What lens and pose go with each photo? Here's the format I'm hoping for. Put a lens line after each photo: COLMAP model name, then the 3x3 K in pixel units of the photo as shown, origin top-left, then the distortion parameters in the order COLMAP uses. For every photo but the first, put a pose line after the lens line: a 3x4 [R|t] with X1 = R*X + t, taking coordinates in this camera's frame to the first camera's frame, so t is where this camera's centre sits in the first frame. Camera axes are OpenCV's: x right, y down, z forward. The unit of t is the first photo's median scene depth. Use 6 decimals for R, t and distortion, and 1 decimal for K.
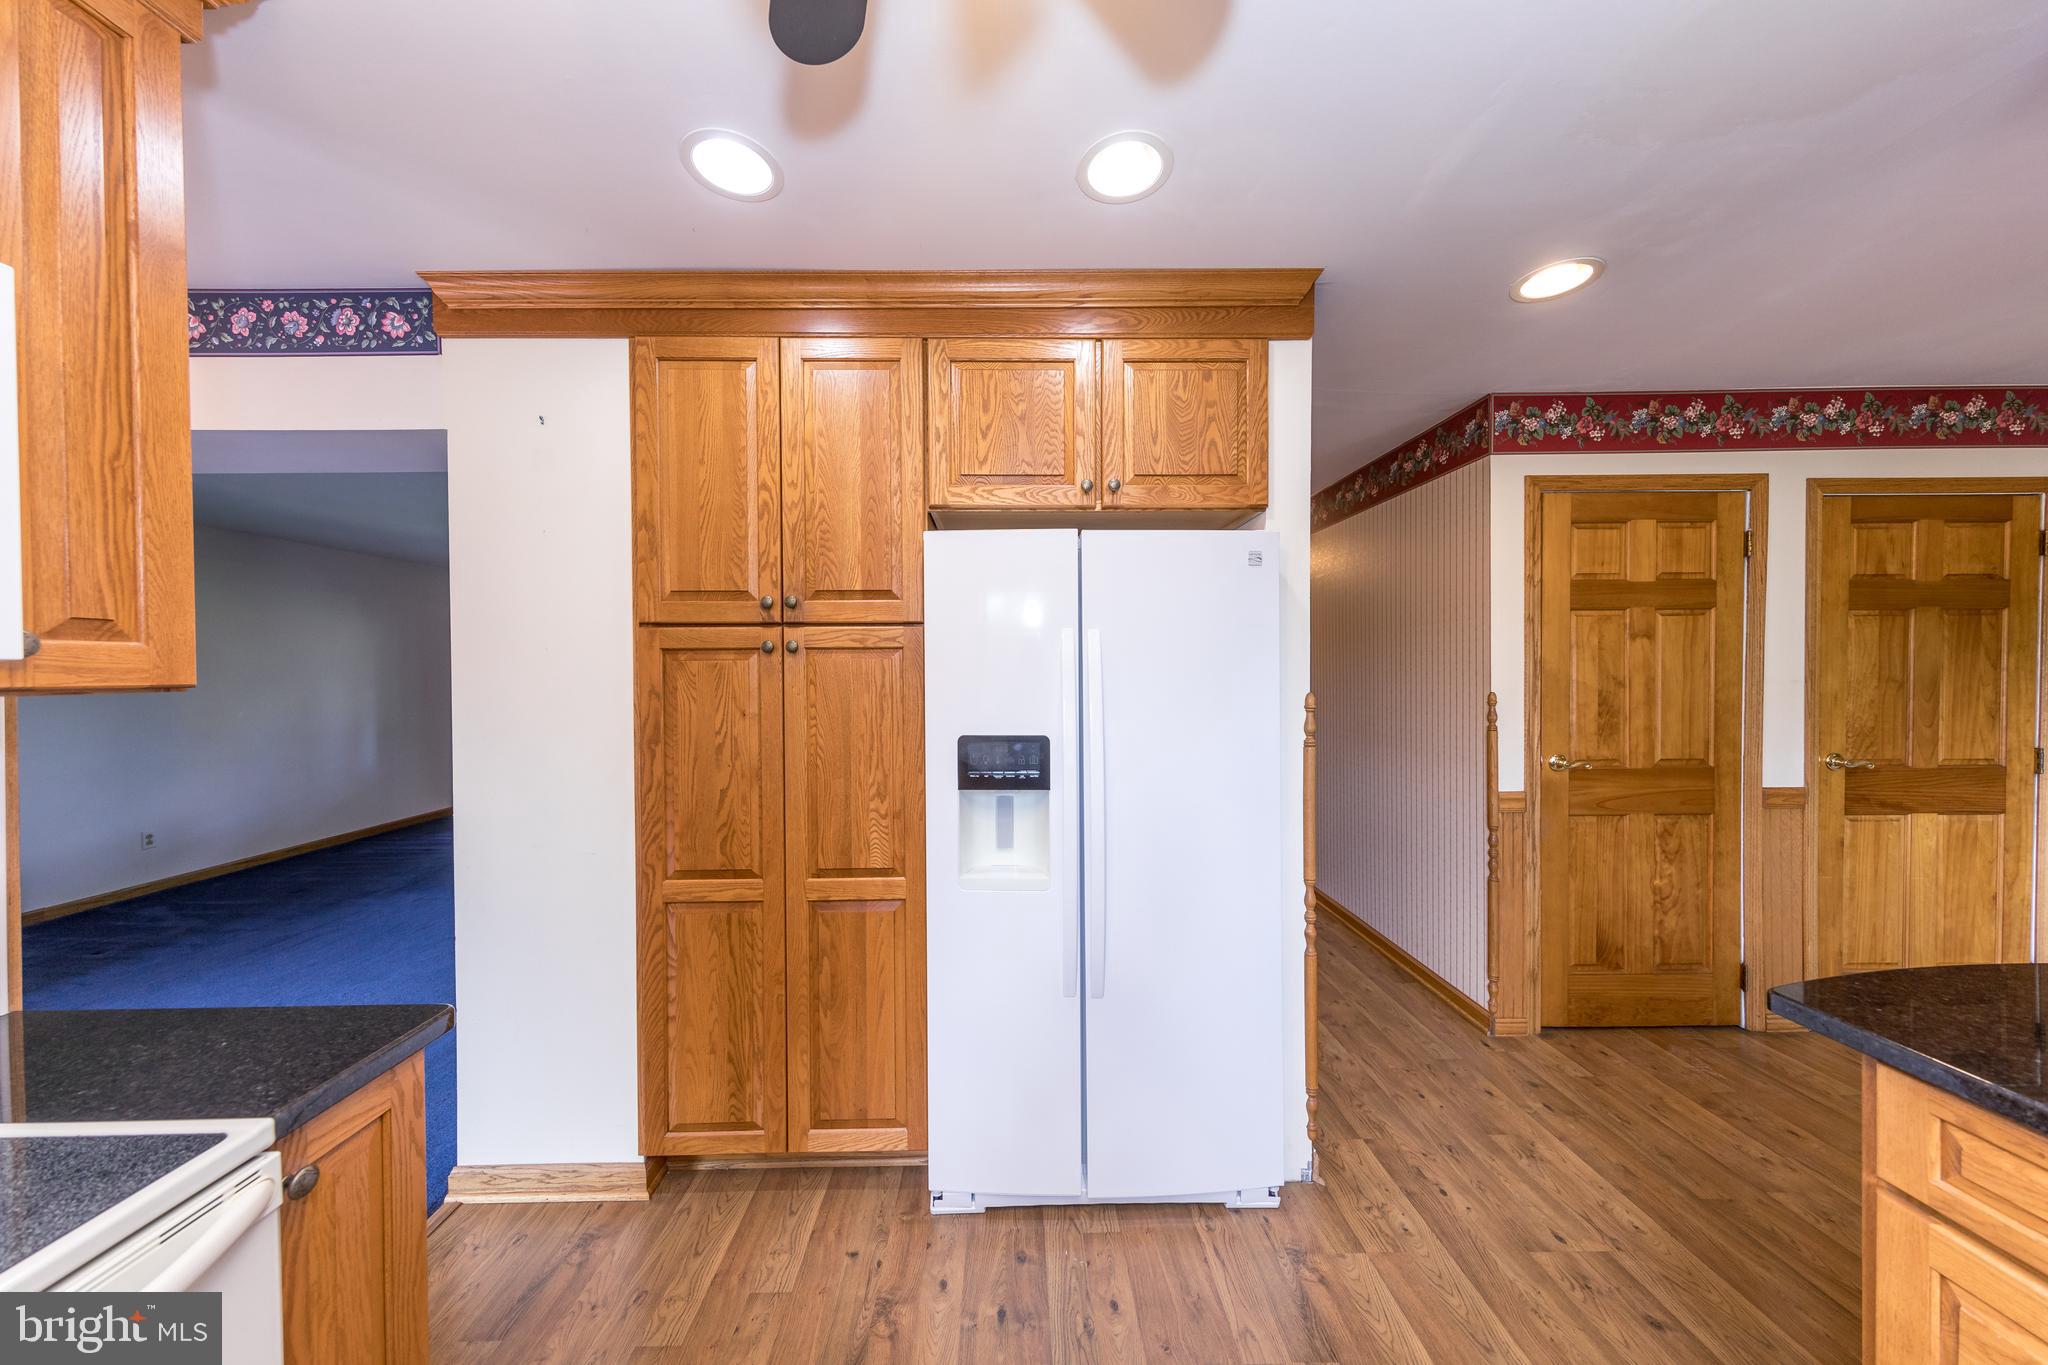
lens RADIAL K [[668.8, 0, 1017.1], [0, 668.8, 675.5], [0, 0, 1]] dist [-0.001292, -0.000549]
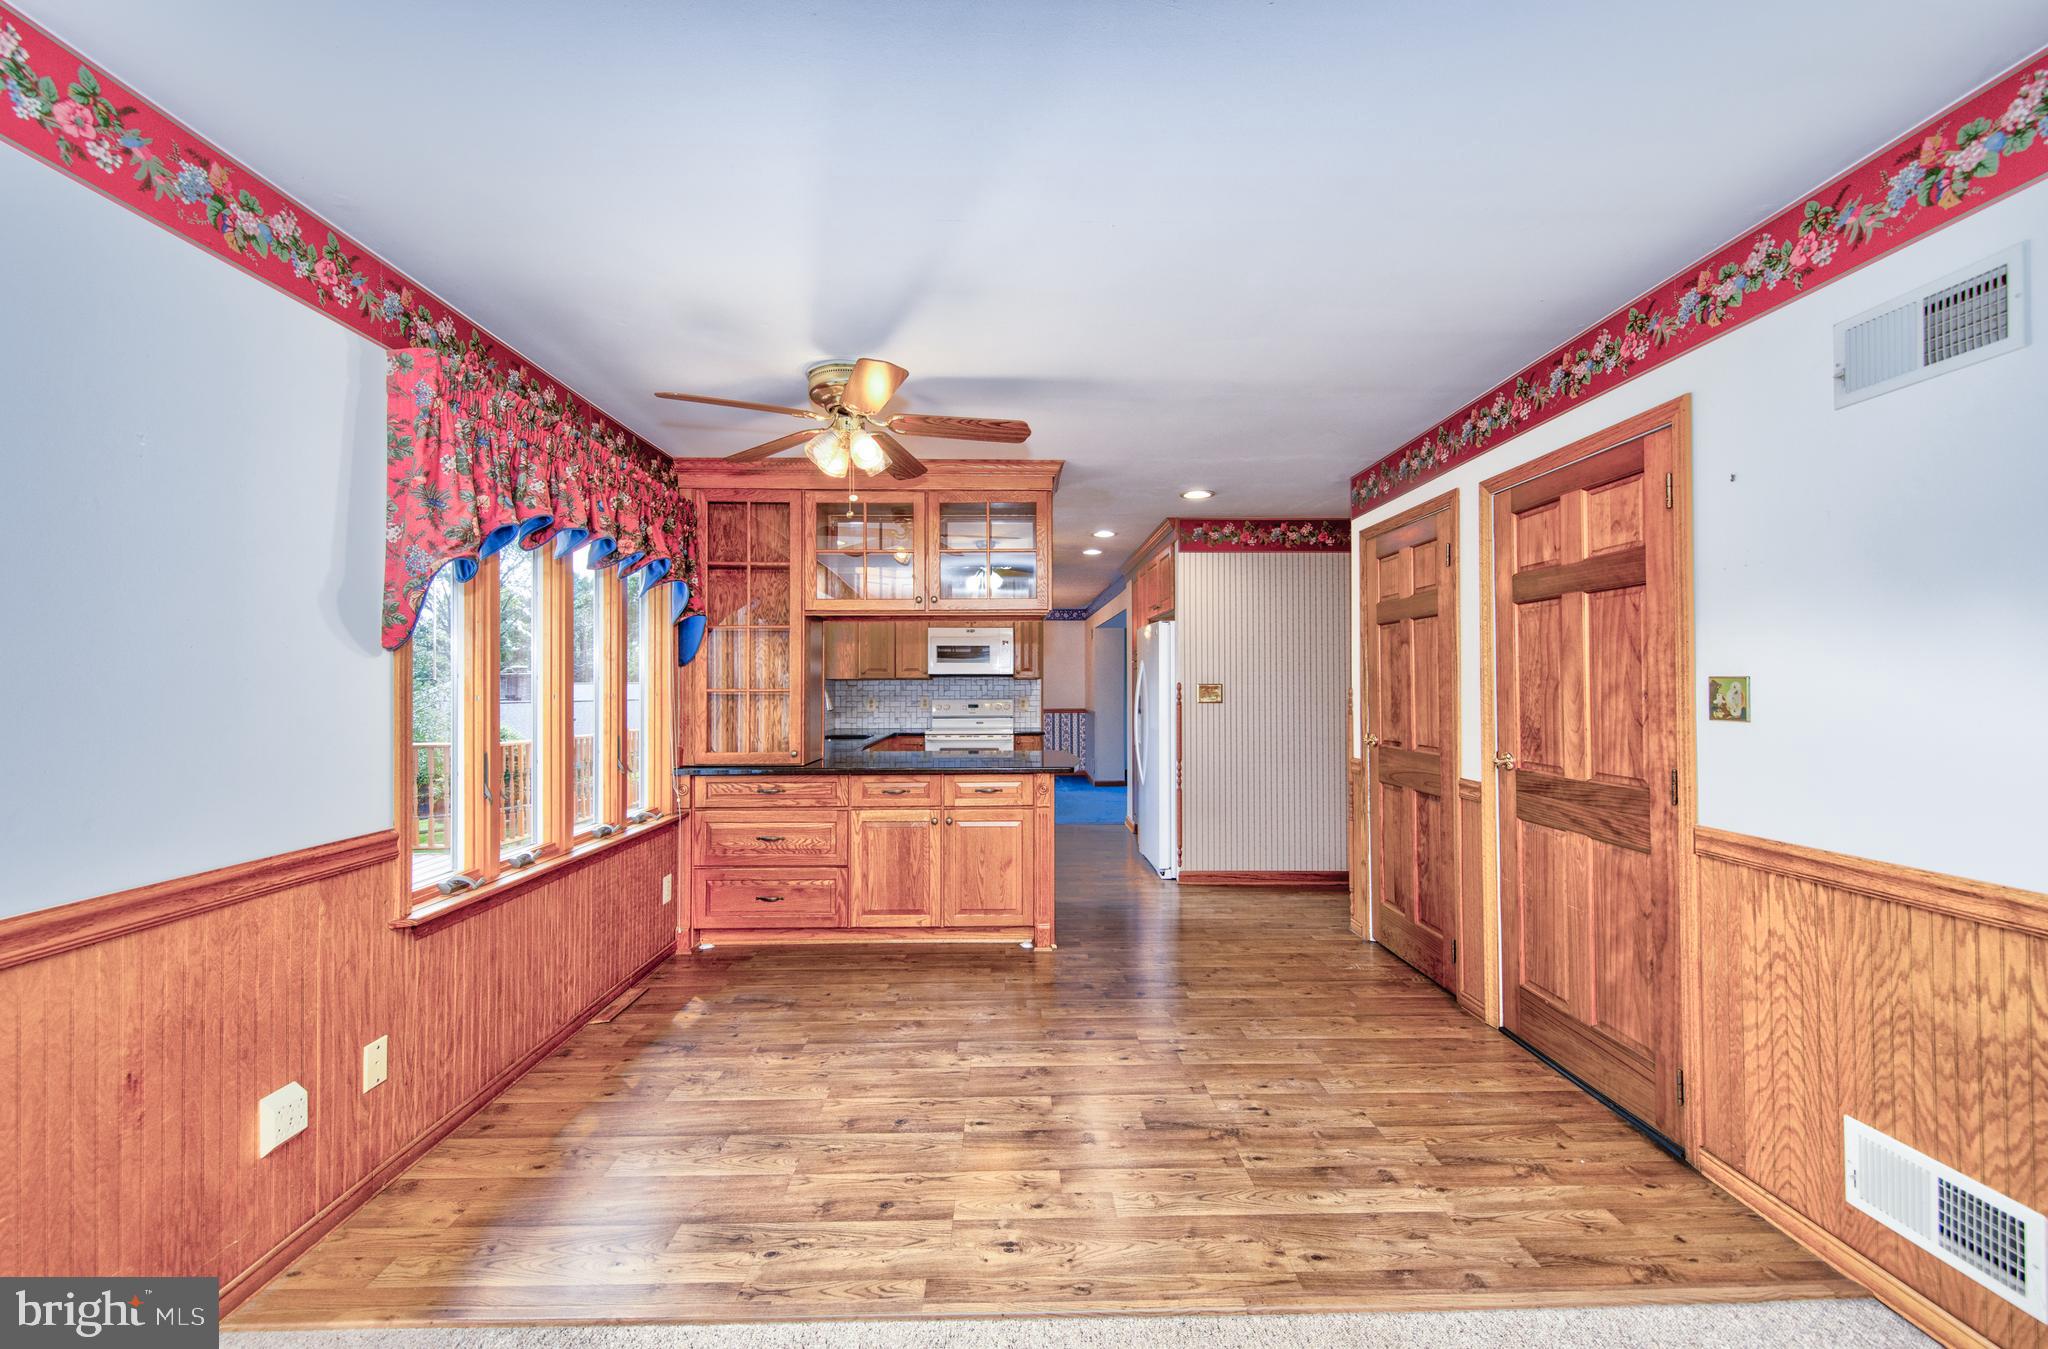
lens RADIAL K [[811.4, 0, 1009.9], [0, 811.4, 674.9], [0, 0, 1]] dist [0.009188, -0.003779]
pose [[-0.005960, -0.005761, -0.999966, 2.441317], [-0.006425, 0.999963, -0.005723, 0.013122], [0.999962, 0.006391, -0.005997, 0.281044]]
